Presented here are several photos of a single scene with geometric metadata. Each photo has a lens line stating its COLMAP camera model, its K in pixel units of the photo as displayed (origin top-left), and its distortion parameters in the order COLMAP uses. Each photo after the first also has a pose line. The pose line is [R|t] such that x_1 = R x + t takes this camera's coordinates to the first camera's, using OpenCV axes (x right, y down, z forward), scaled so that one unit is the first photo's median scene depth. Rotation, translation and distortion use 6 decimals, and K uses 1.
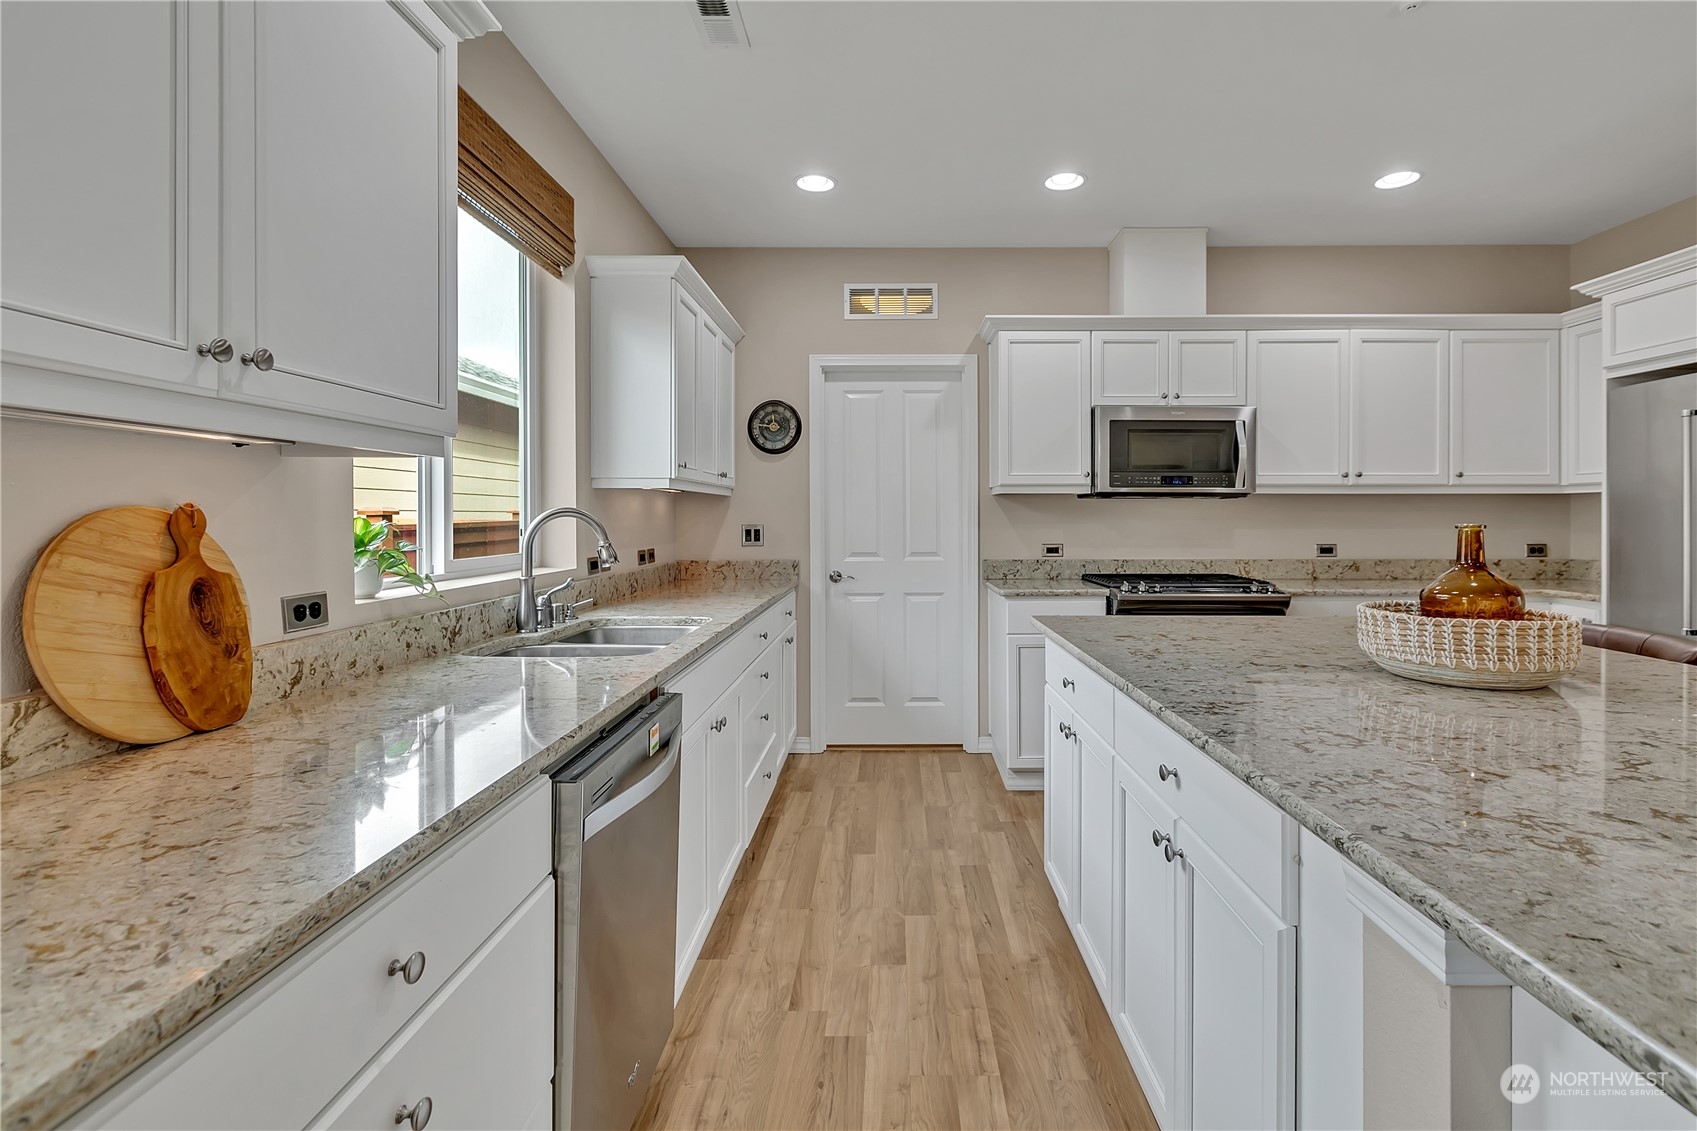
lens RADIAL K [[790.1, 0, 889.5], [0, 790.1, 517.3], [0, 0, 1]] dist [0.004301, -0.003450]
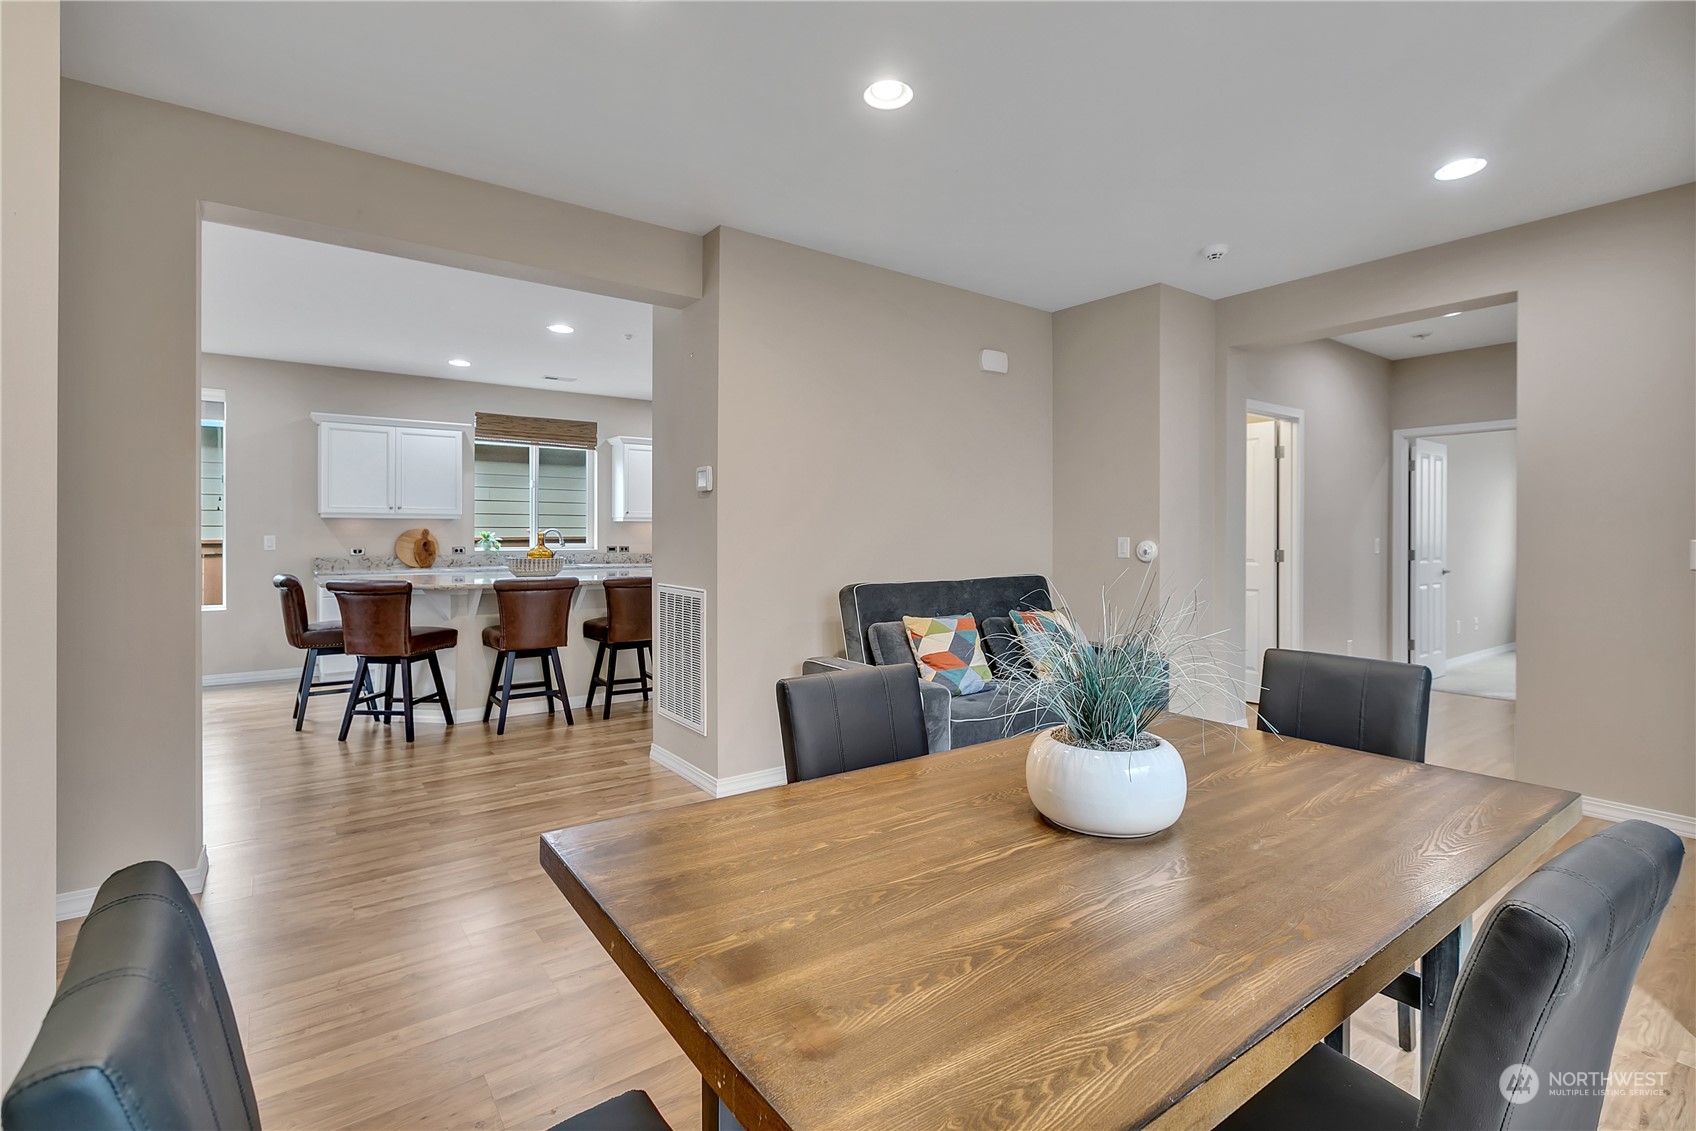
lens RADIAL K [[789.6, 0, 852.4], [0, 789.6, 539.7], [0, 0, 1]] dist [0.004301, -0.003450]
pose [[0.589482, -0.002014, -0.807779, 1.975409], [0.002194, 0.999997, -0.000892, 0.026125], [0.807778, -0.001247, 0.589485, 0.035439]]
